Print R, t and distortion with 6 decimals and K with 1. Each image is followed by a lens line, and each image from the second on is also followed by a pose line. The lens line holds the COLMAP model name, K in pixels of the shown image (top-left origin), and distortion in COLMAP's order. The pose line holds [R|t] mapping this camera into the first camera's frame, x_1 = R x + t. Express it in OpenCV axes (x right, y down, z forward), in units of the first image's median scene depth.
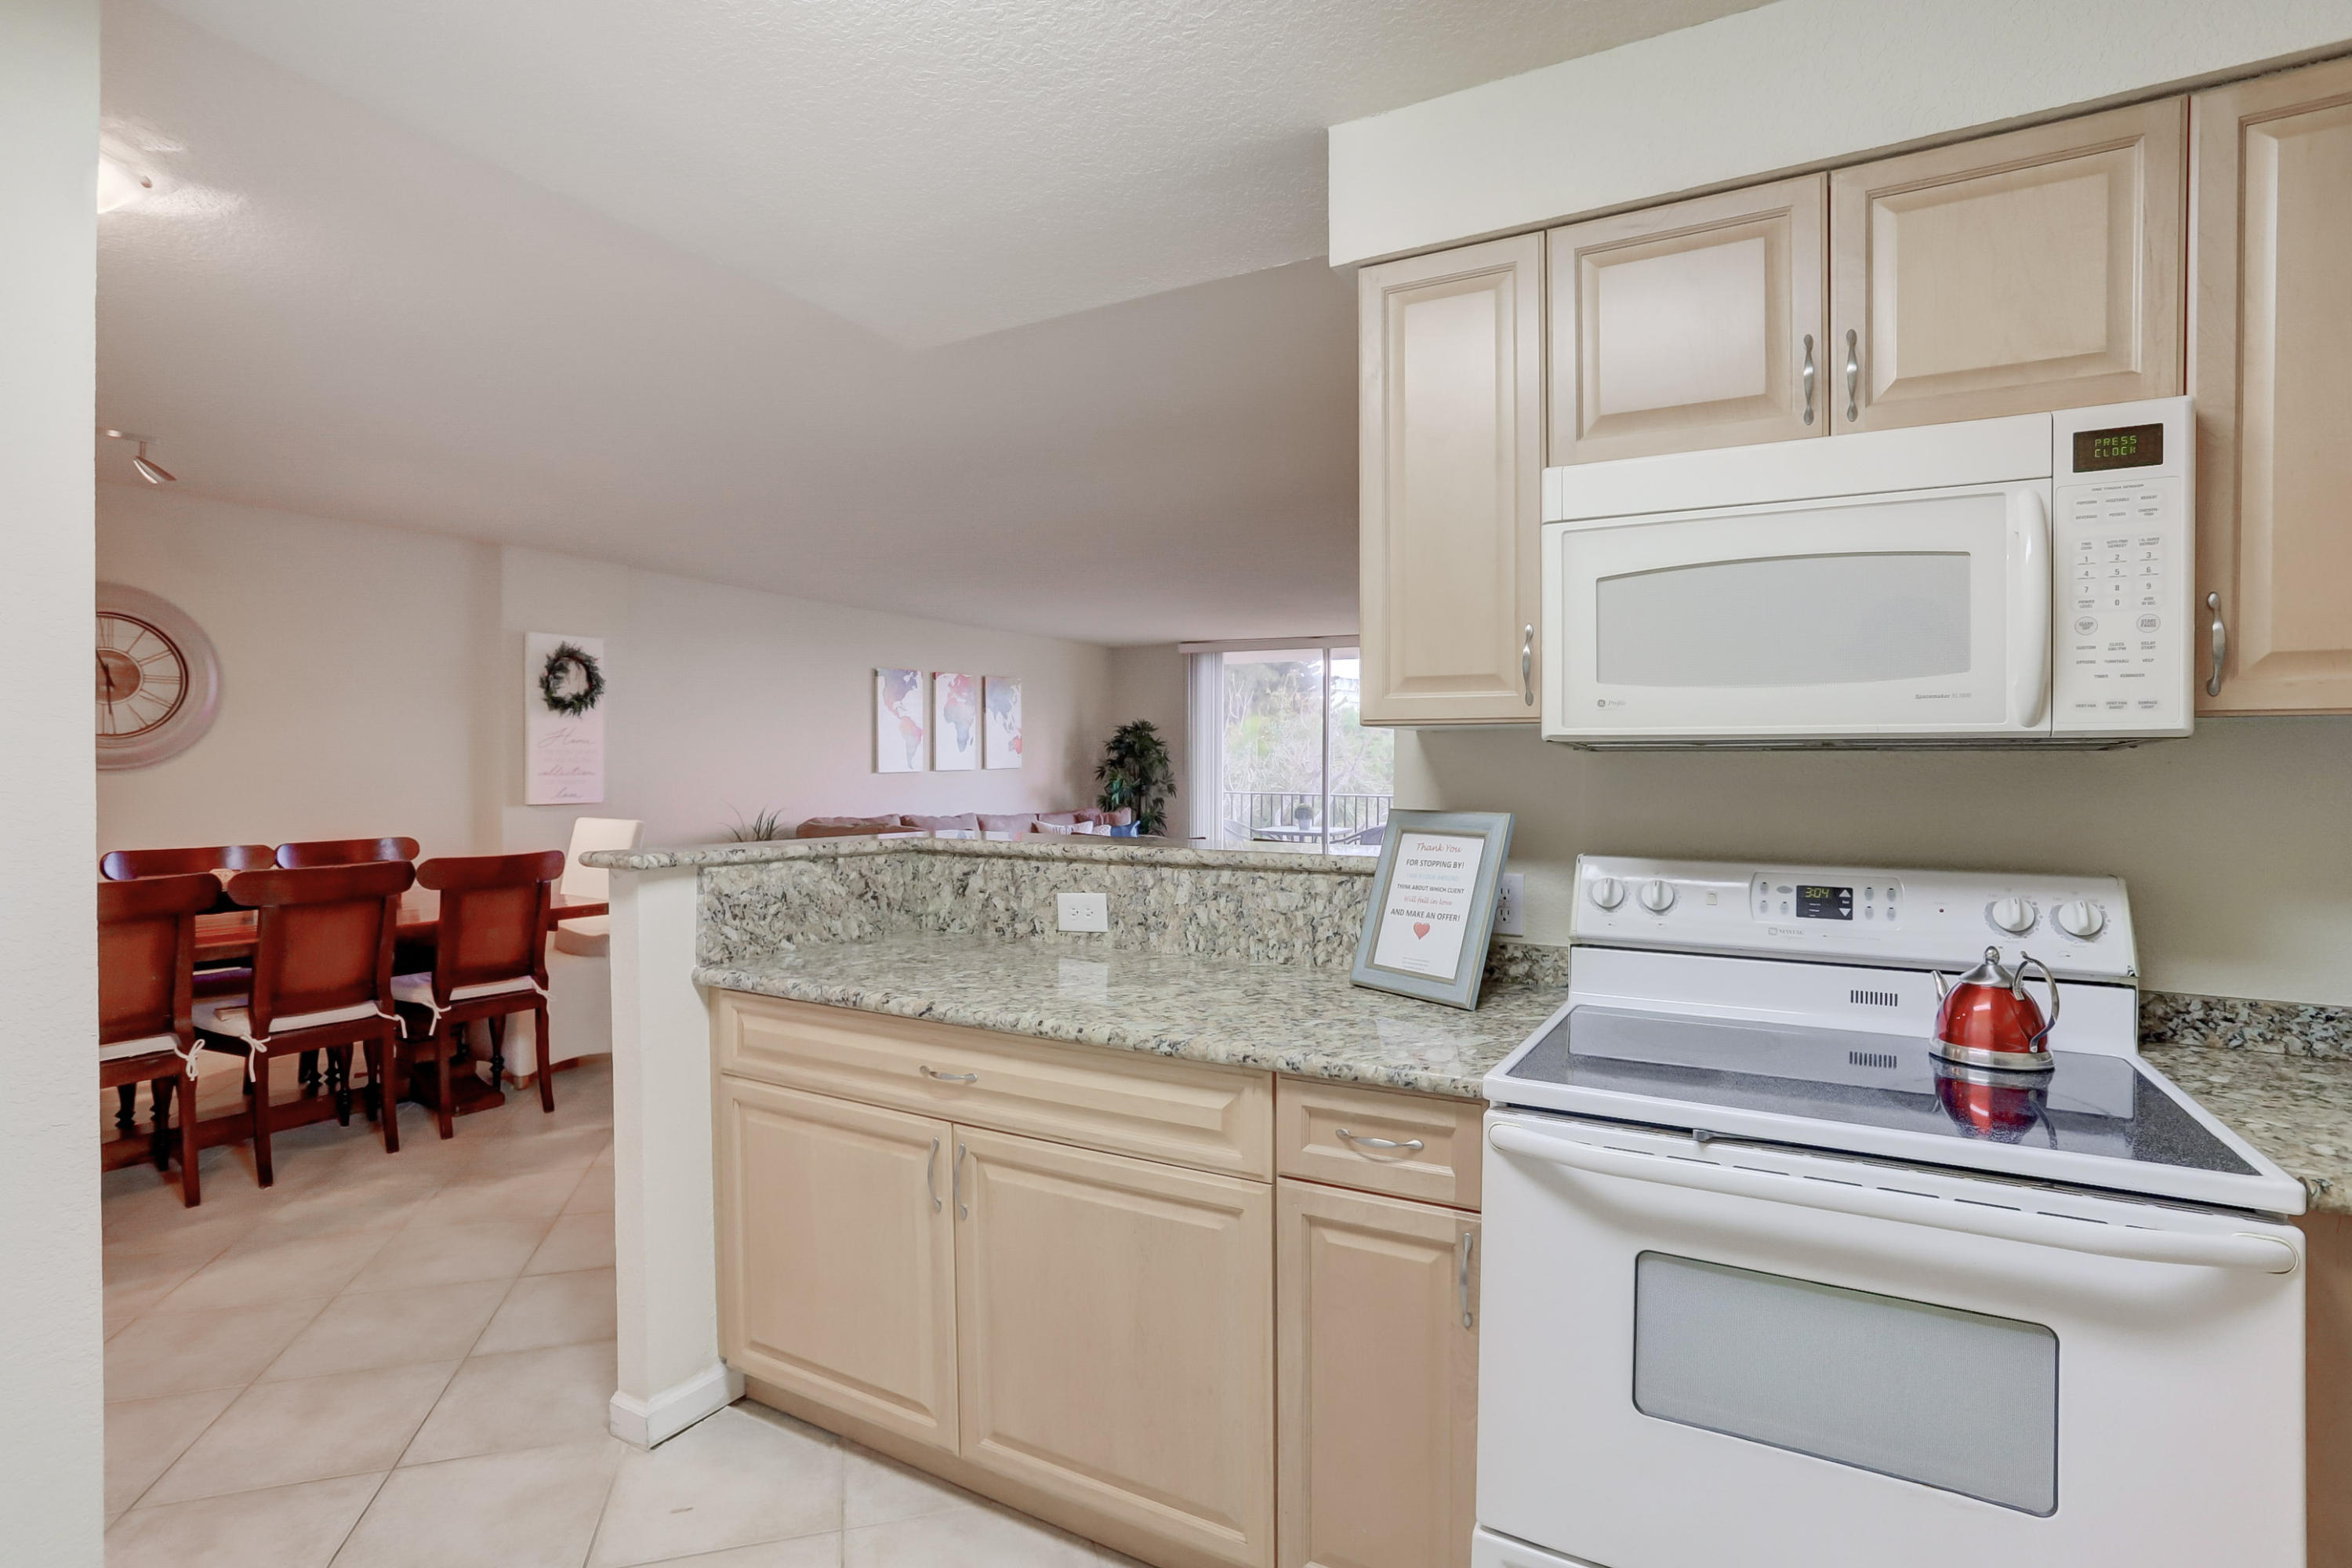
lens RADIAL K [[1138.4, 0, 1180.6], [0, 1138.4, 776.2], [0, 0, 1]] dist [-0.065621, 0.033984]
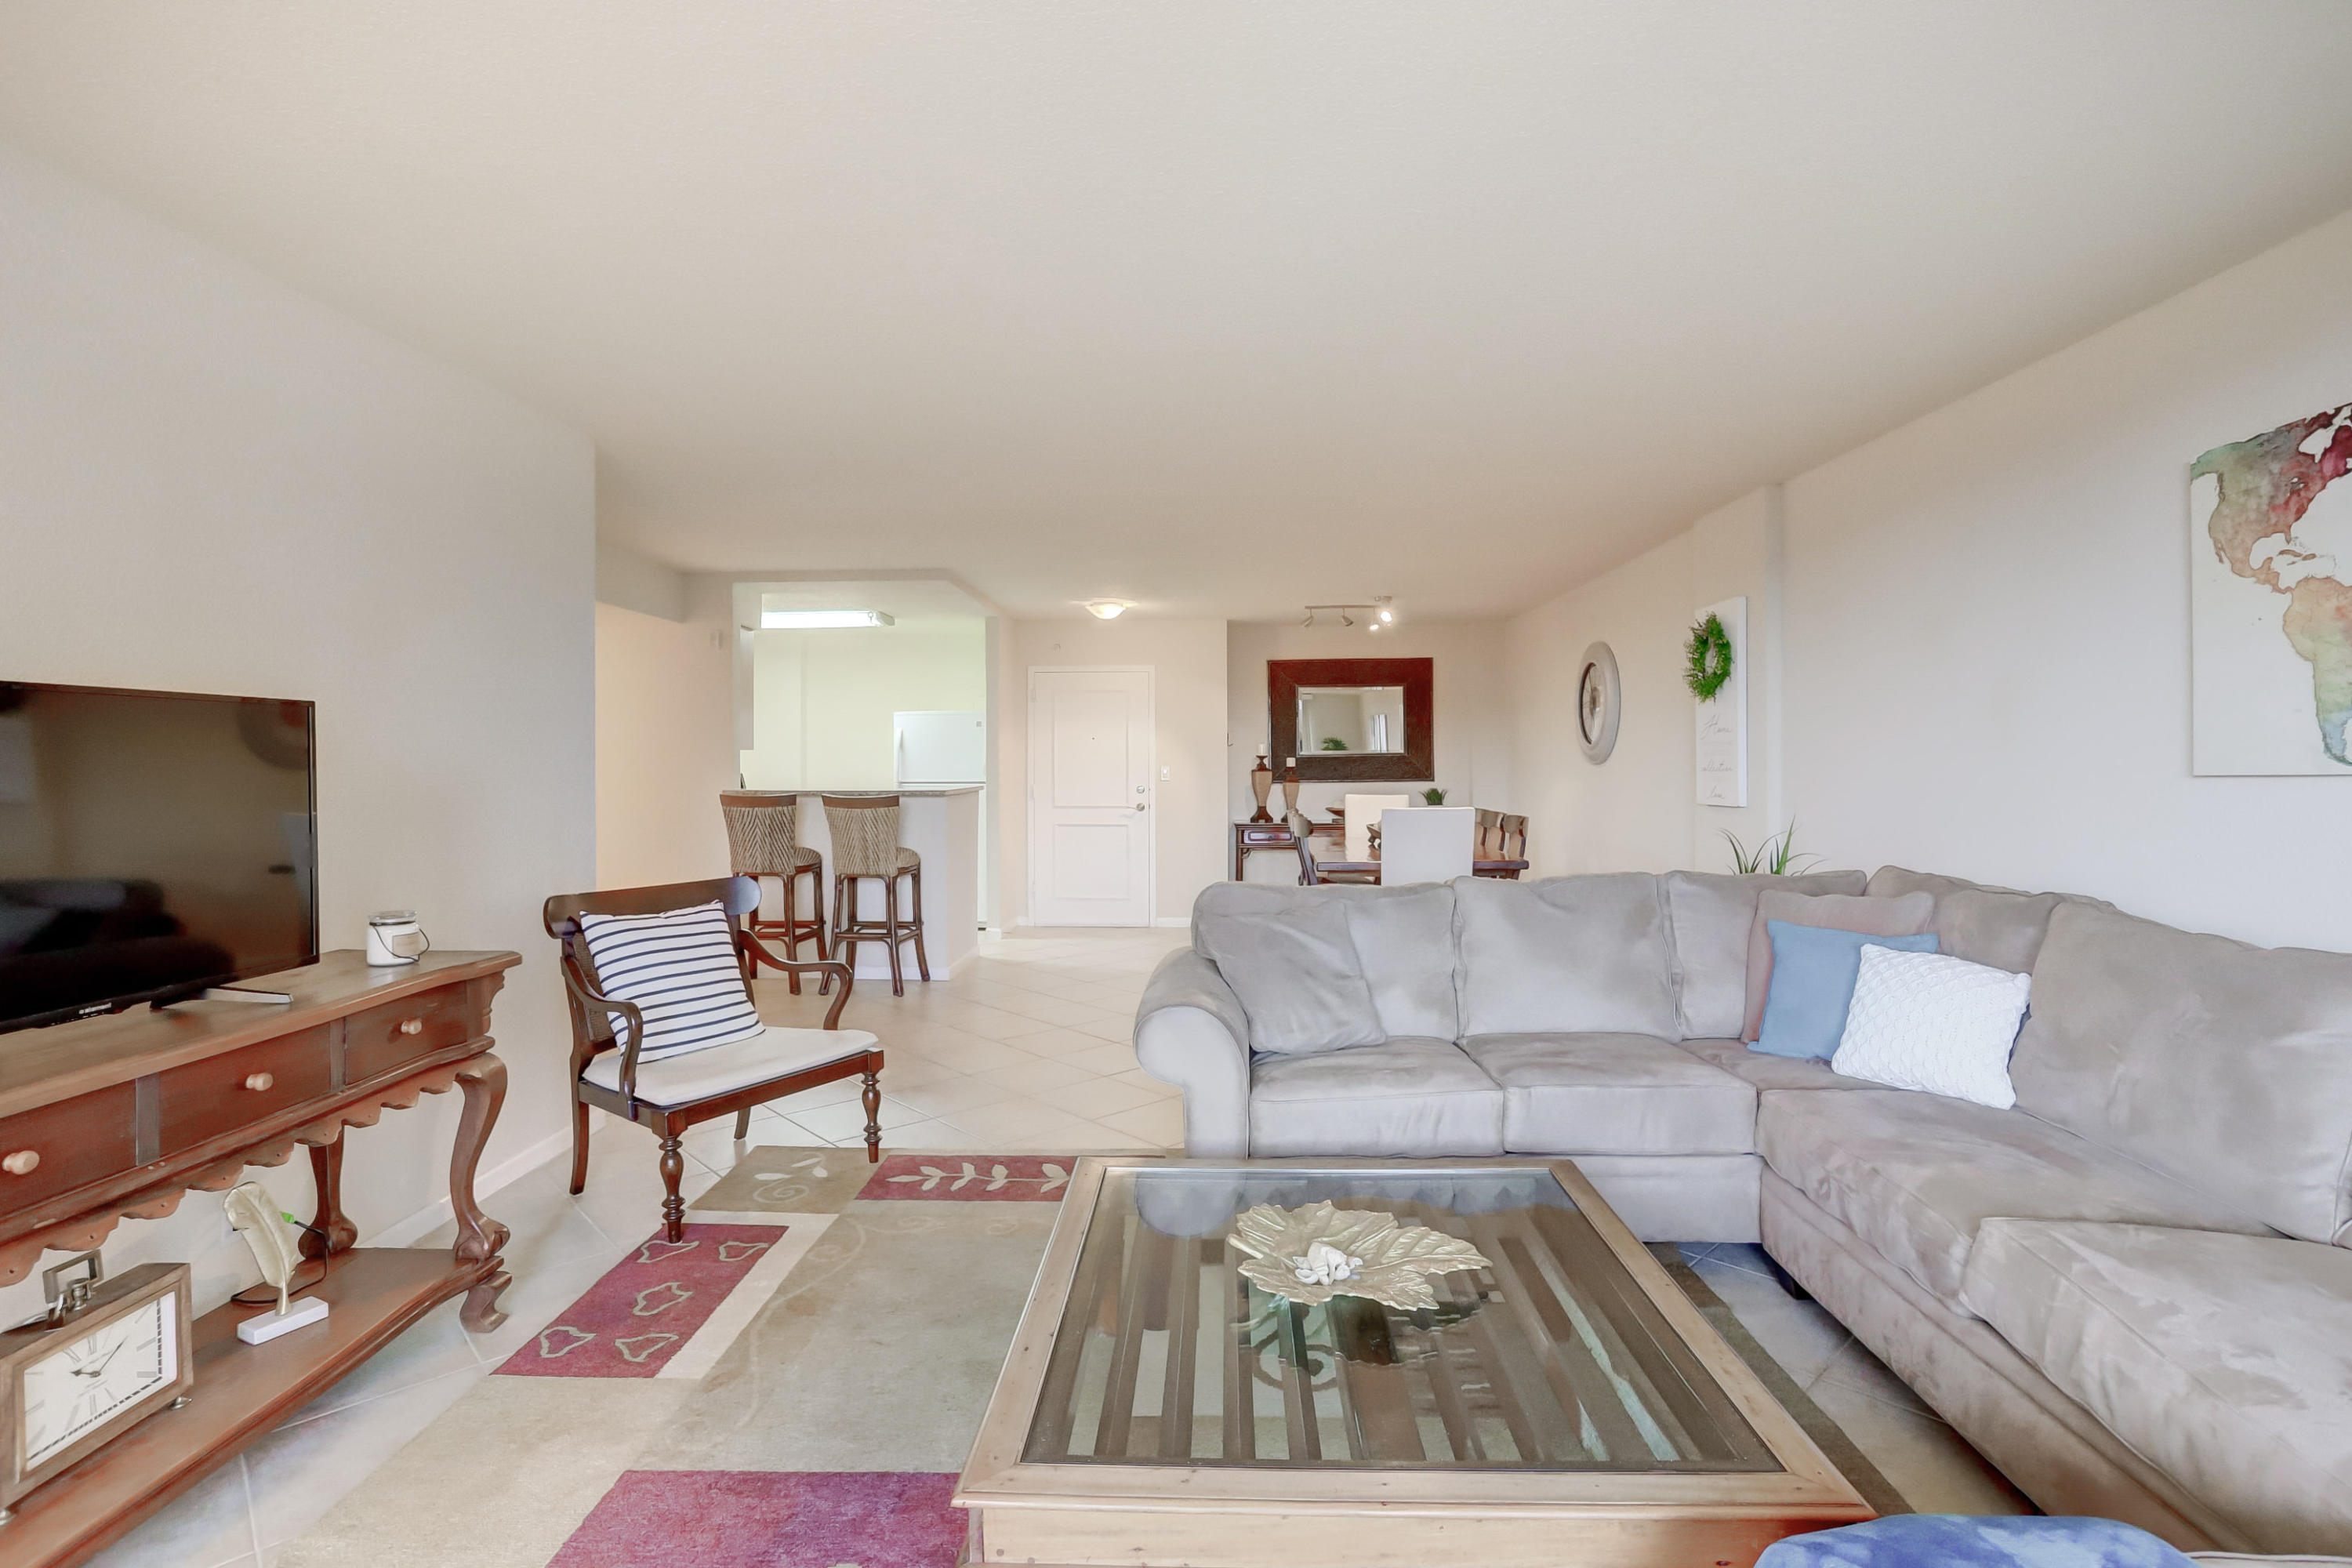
lens RADIAL K [[1138.4, 0, 1180.6], [0, 1138.4, 776.2], [0, 0, 1]] dist [-0.065621, 0.033984]
pose [[-0.889587, 0.000246, -0.456766, 0.130172], [-0.007743, 0.999848, 0.015620, -0.005119], [0.456700, 0.017432, -0.889450, 1.072297]]
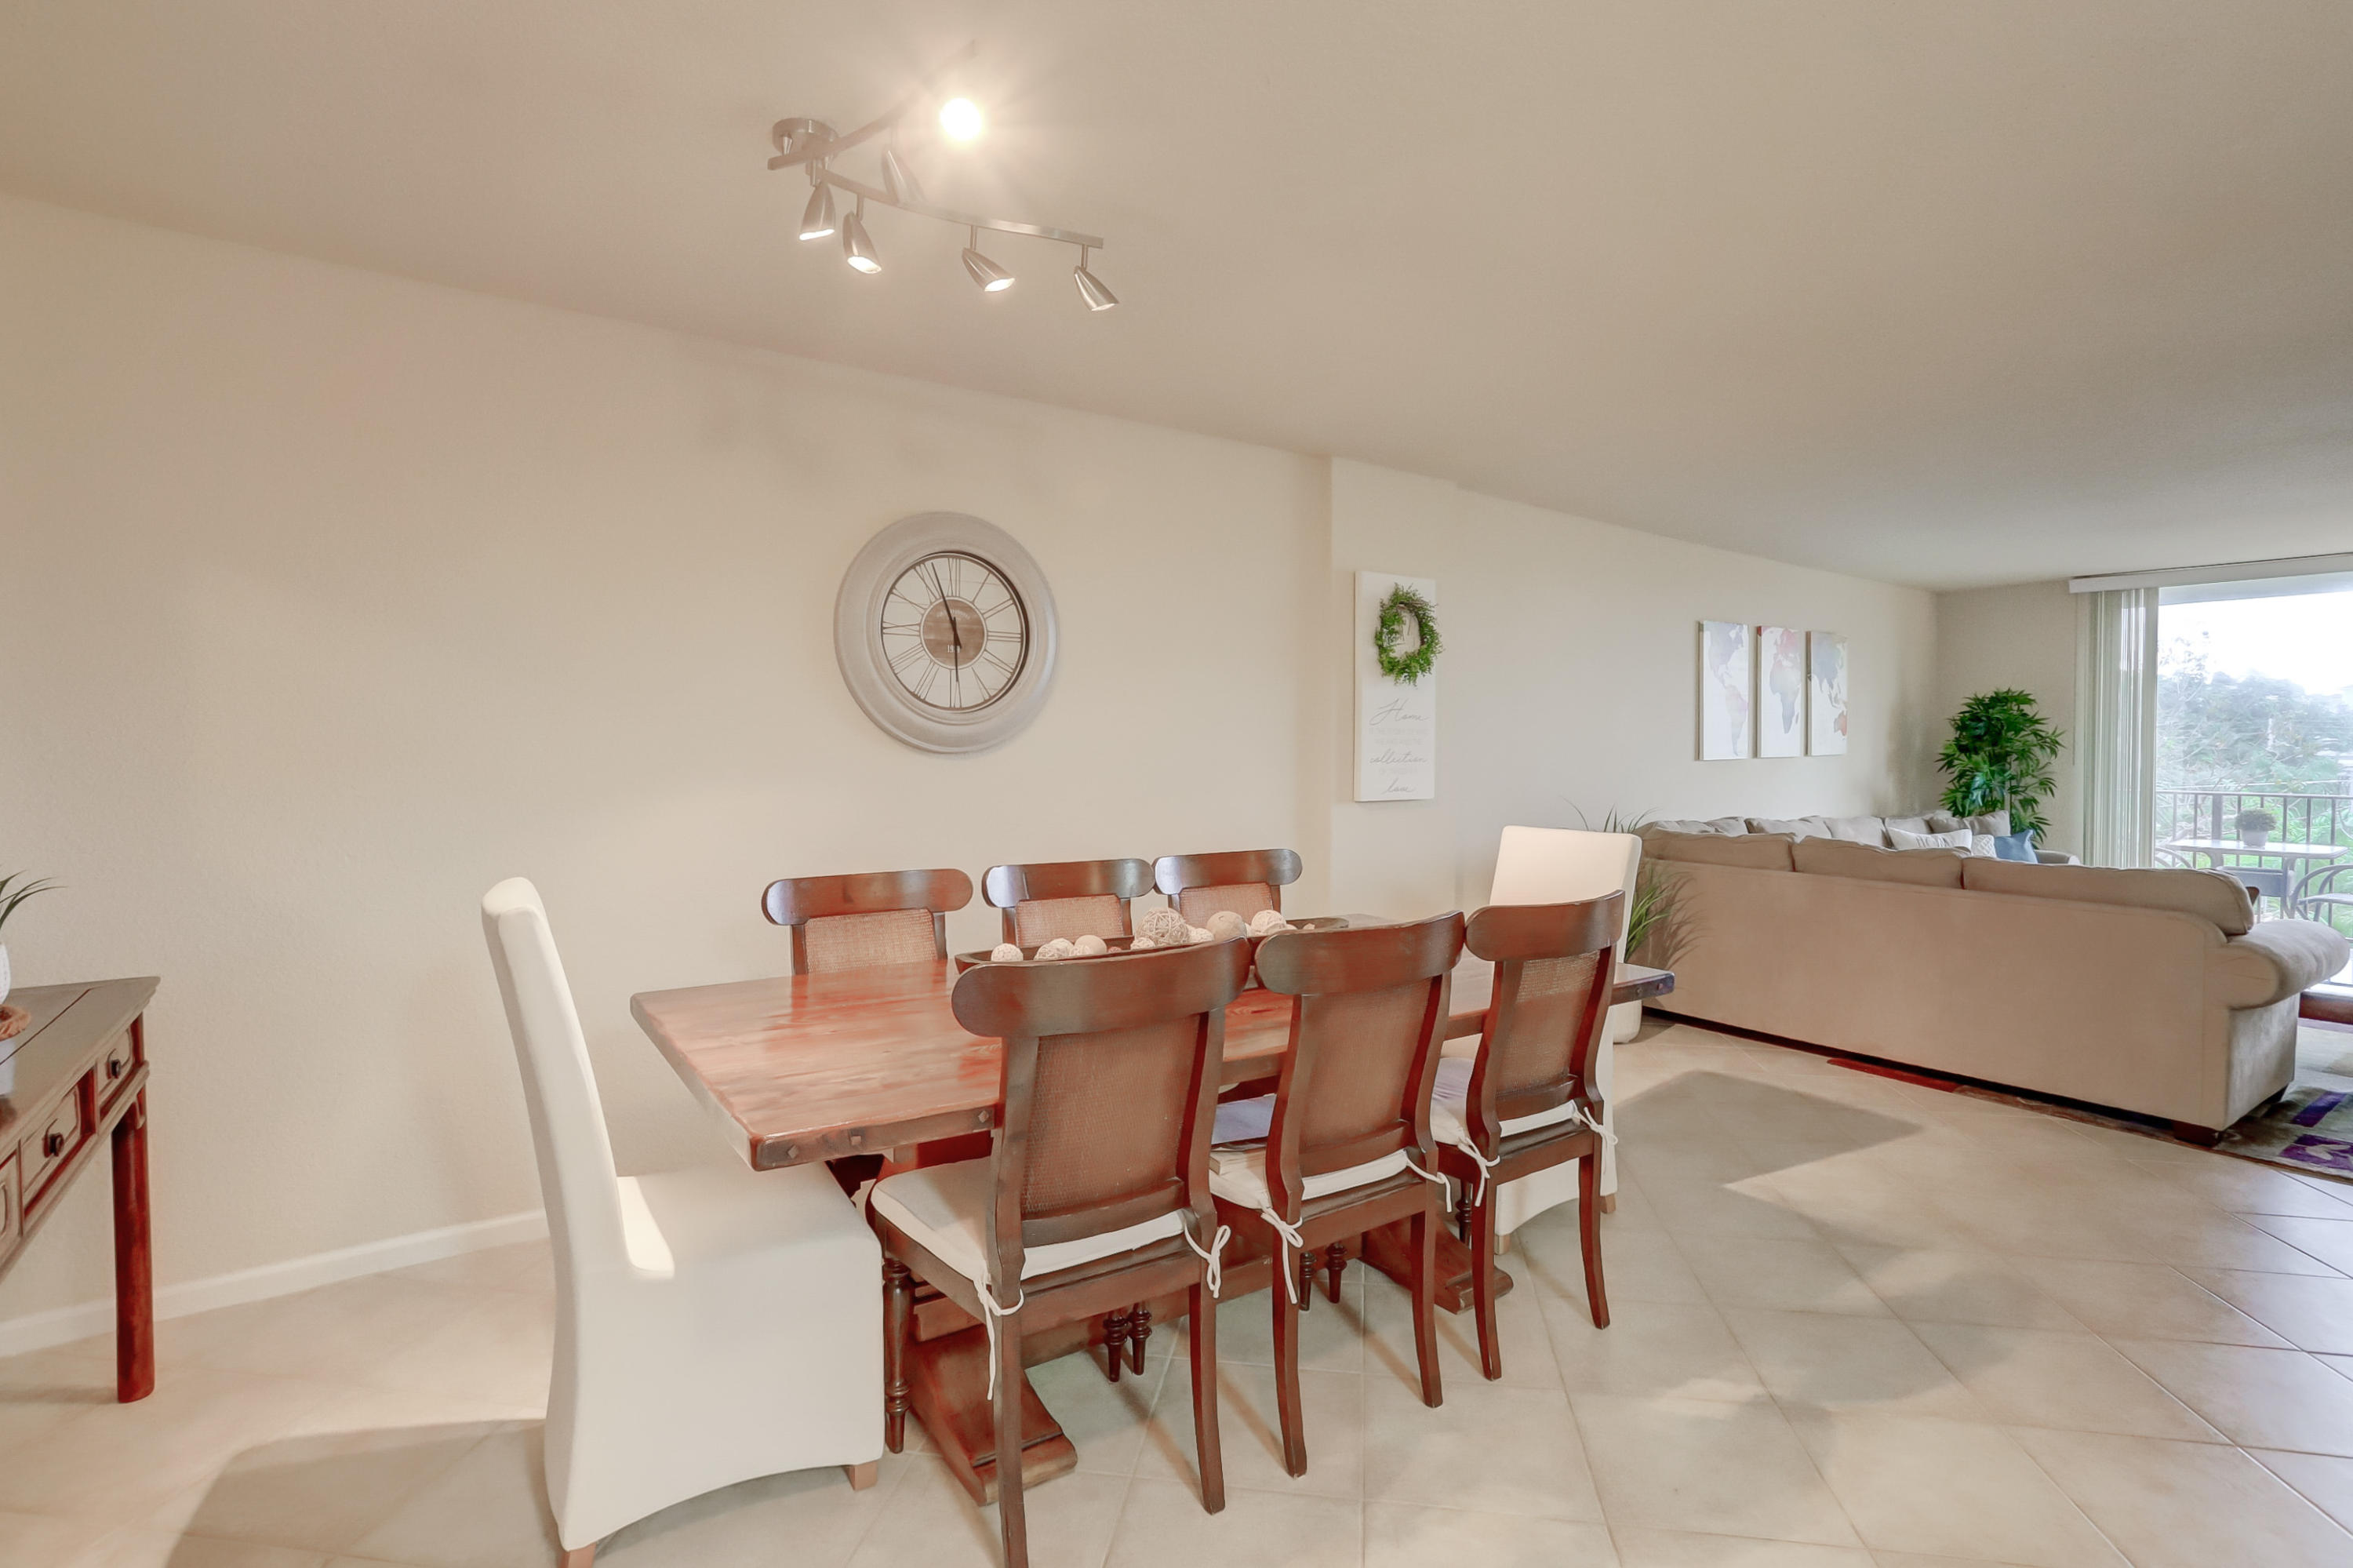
lens RADIAL K [[1138.9, 0, 1181.1], [0, 1138.9, 776.2], [0, 0, 1]] dist [-0.065621, 0.033984]
pose [[0.905855, 0.009172, -0.423489, -0.246557], [-0.004441, 0.999916, 0.012157, -0.000260], [0.423565, -0.009132, 0.905820, 0.172317]]
